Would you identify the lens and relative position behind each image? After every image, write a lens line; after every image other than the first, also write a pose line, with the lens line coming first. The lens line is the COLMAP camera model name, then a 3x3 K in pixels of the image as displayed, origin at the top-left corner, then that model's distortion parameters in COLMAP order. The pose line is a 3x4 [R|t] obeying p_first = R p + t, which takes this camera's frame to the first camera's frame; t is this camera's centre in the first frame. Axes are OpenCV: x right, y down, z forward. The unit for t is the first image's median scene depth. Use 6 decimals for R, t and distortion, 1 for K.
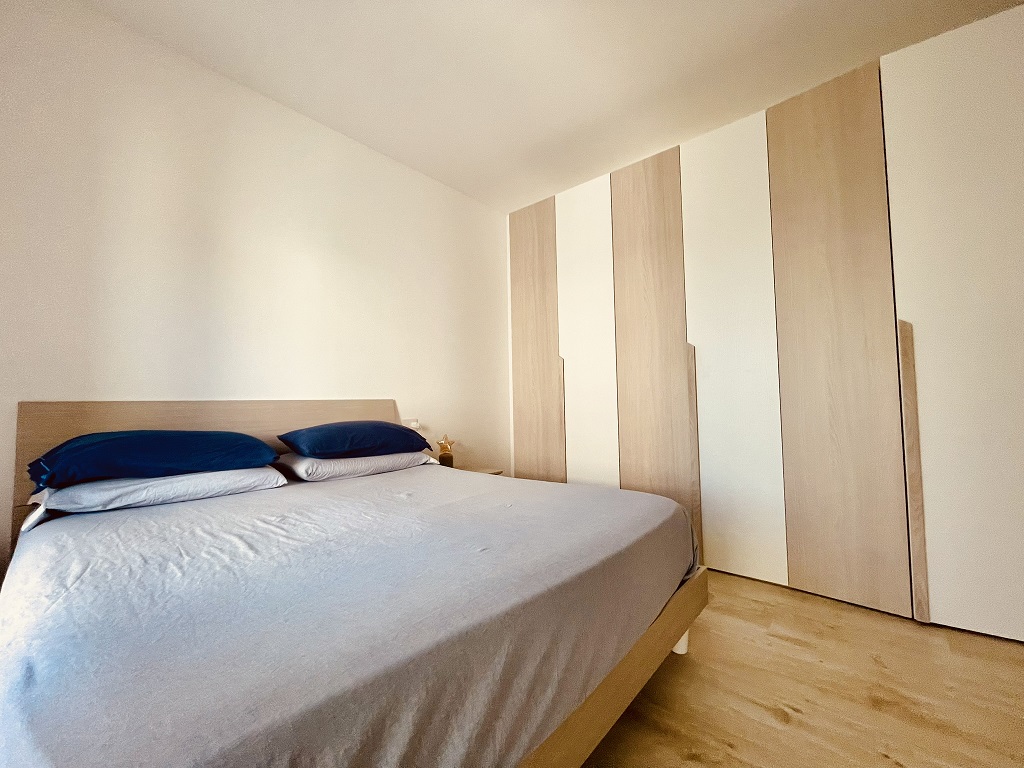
lens RADIAL K [[416.3, 0, 512.0], [0, 416.3, 384.0], [0, 0, 1]] dist [0.000611, 0.000139]
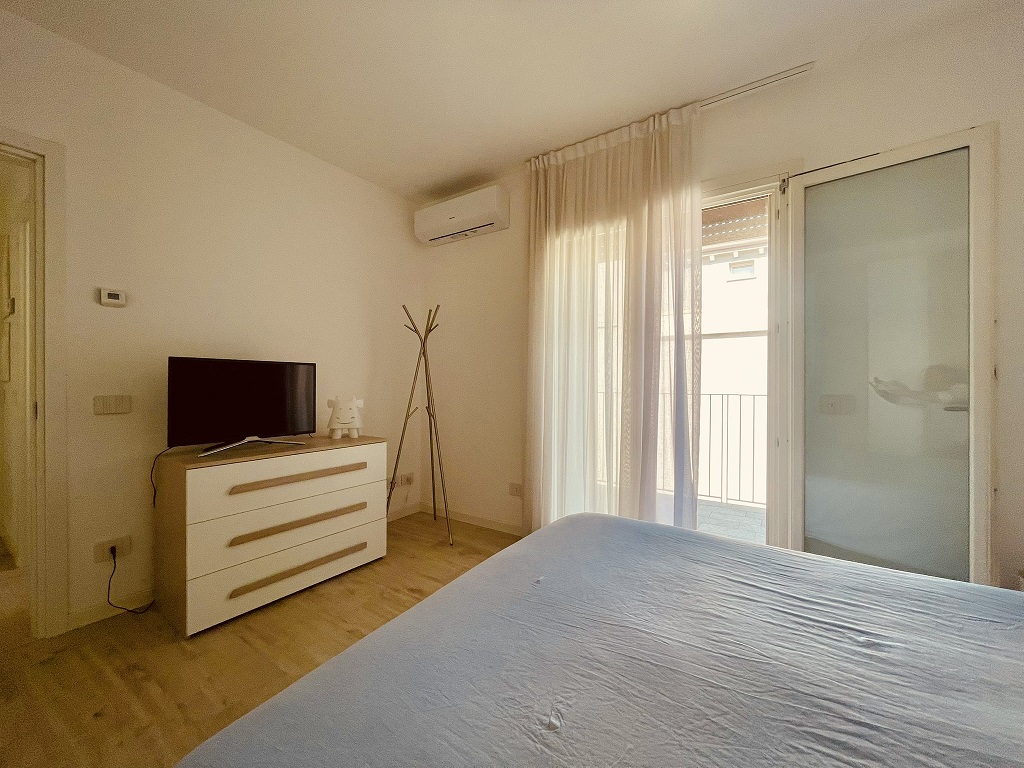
lens RADIAL K [[416.3, 0, 512.0], [0, 416.3, 384.0], [0, 0, 1]] dist [0.000611, 0.000139]
pose [[-0.994798, 0.012960, -0.101043, 0.059263], [0.016284, 0.999351, -0.032136, -0.067226], [0.100561, -0.033614, -0.994363, 1.205058]]
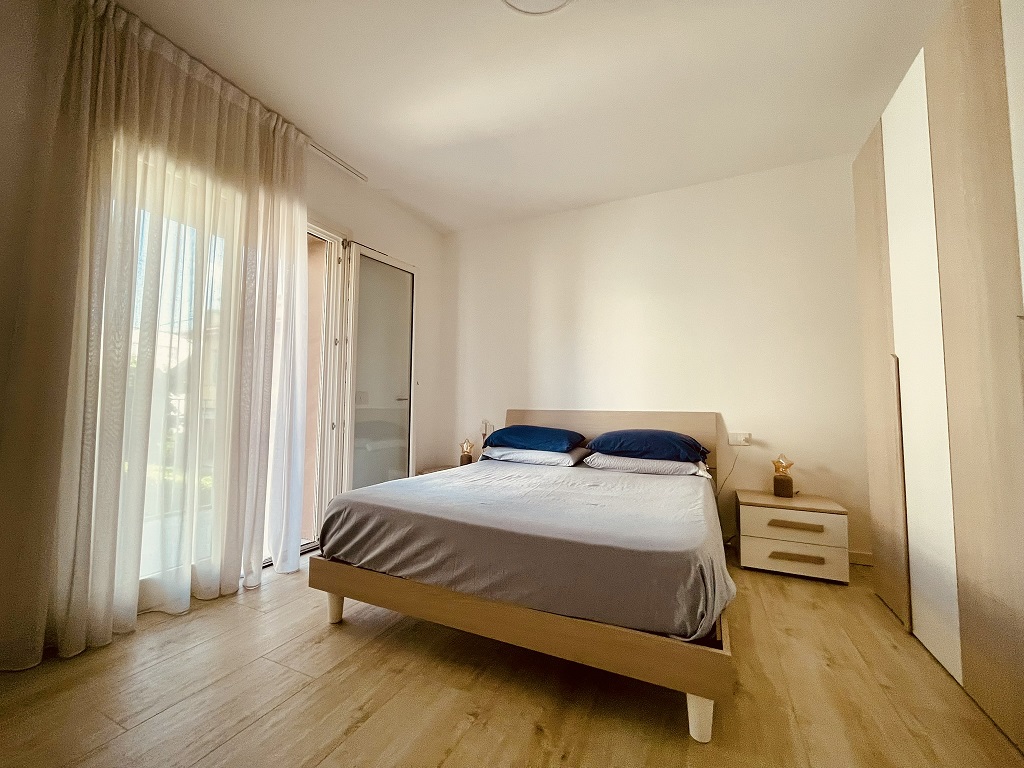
lens RADIAL K [[416.3, 0, 512.0], [0, 416.3, 384.0], [0, 0, 1]] dist [0.000611, 0.000139]
pose [[0.258005, -0.041162, -0.965266, 0.894520], [0.027453, 0.999001, -0.035262, -0.017441], [0.965754, -0.017402, 0.258877, 0.363695]]
